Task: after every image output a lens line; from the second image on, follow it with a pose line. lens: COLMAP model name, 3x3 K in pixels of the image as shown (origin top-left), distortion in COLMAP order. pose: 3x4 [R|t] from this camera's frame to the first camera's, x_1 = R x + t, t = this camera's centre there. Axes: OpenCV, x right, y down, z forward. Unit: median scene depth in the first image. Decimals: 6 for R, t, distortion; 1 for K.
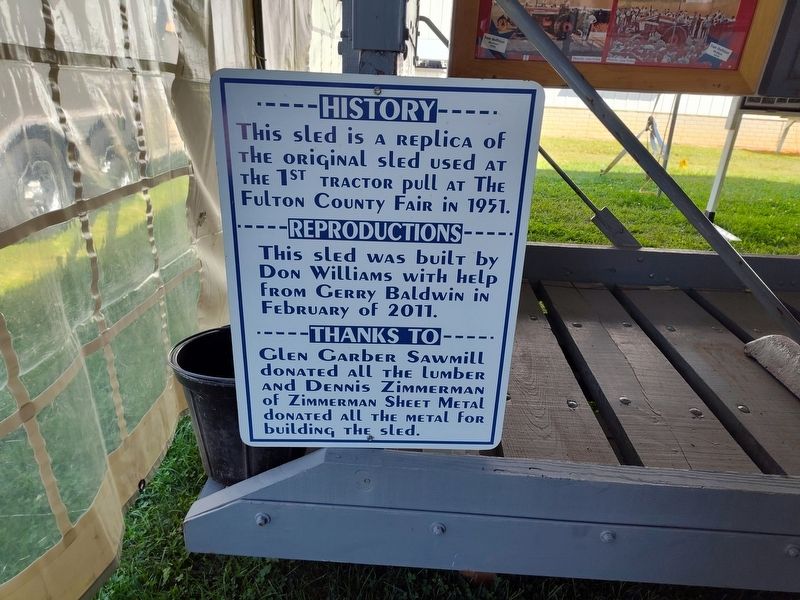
lens RADIAL K [[556.9, 0, 400.0], [0, 556.9, 300.0], [0, 0, 1]] dist [0.056610, -0.072731]
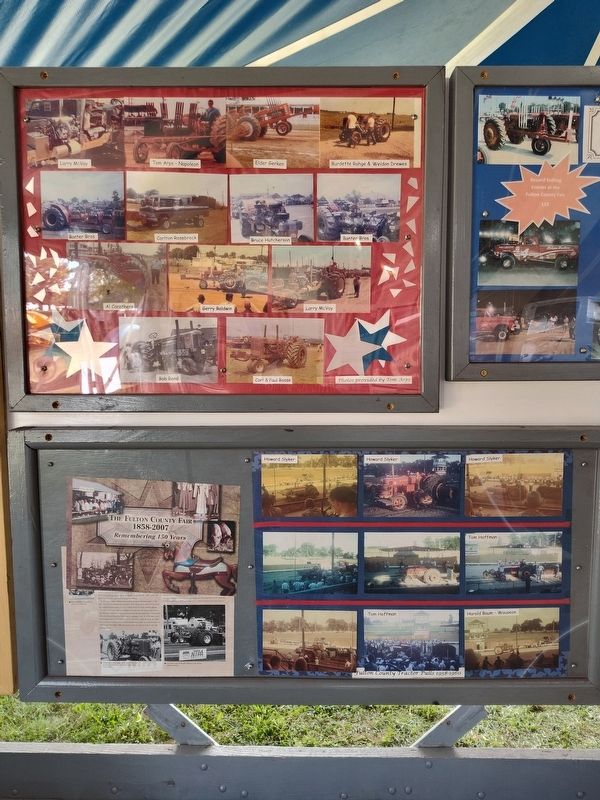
lens RADIAL K [[556.9, 0, 300.0], [0, 556.9, 400.0], [0, 0, 1]] dist [0.056610, -0.072731]
pose [[0.998821, -0.047945, 0.007605, 1.474661], [0.047340, 0.927311, -0.371287, -0.625280], [0.010750, 0.371209, 0.928487, 0.276383]]
